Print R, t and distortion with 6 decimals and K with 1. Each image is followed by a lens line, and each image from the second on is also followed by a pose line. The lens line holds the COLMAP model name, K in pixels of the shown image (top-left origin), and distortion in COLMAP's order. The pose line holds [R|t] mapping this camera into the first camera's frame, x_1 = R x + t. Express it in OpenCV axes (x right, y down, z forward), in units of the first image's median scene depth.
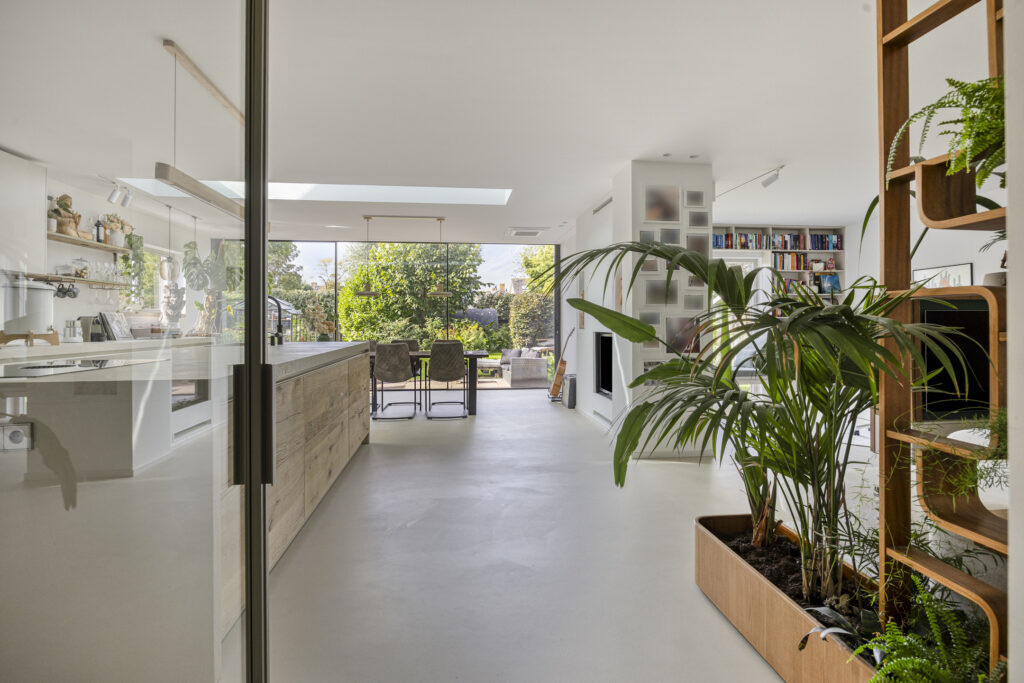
lens RADIAL K [[535.0, 0, 513.0], [0, 535.0, 333.3], [0, 0, 1]] dist [-0.000145, -0.000004]
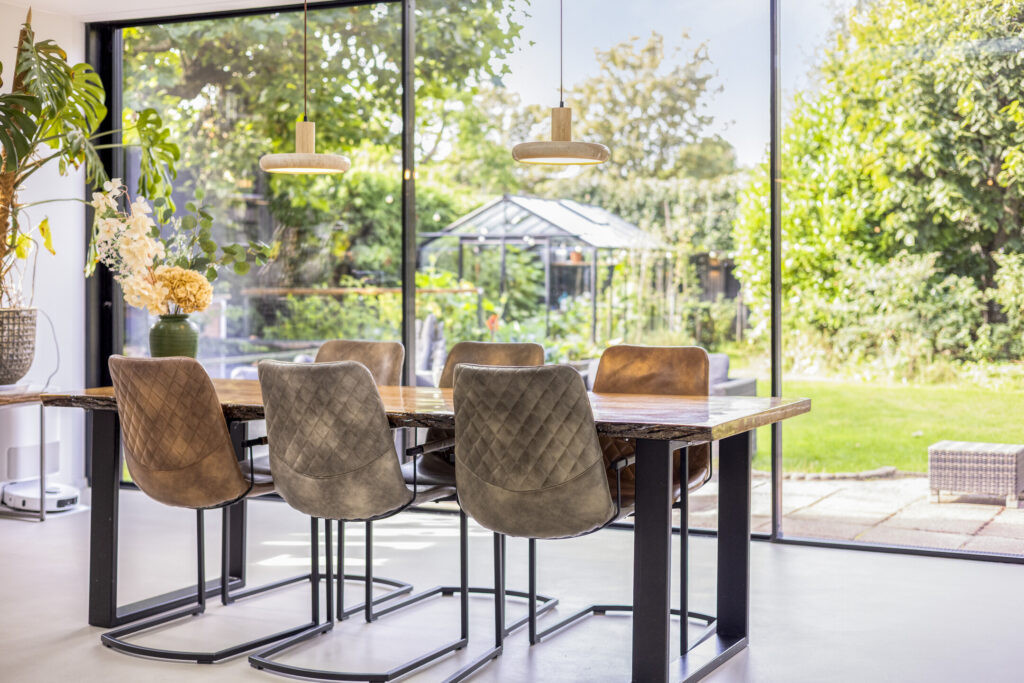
lens RADIAL K [[1497.1, 0, 511.9], [0, 1497.1, 340.1], [0, 0, 1]] dist [-0.131088, 0.000000]
pose [[0.838434, 0.011940, -0.544872, 0.066896], [0.002845, 0.999651, 0.026282, -0.002611], [0.544995, -0.023586, 0.838107, 0.143880]]
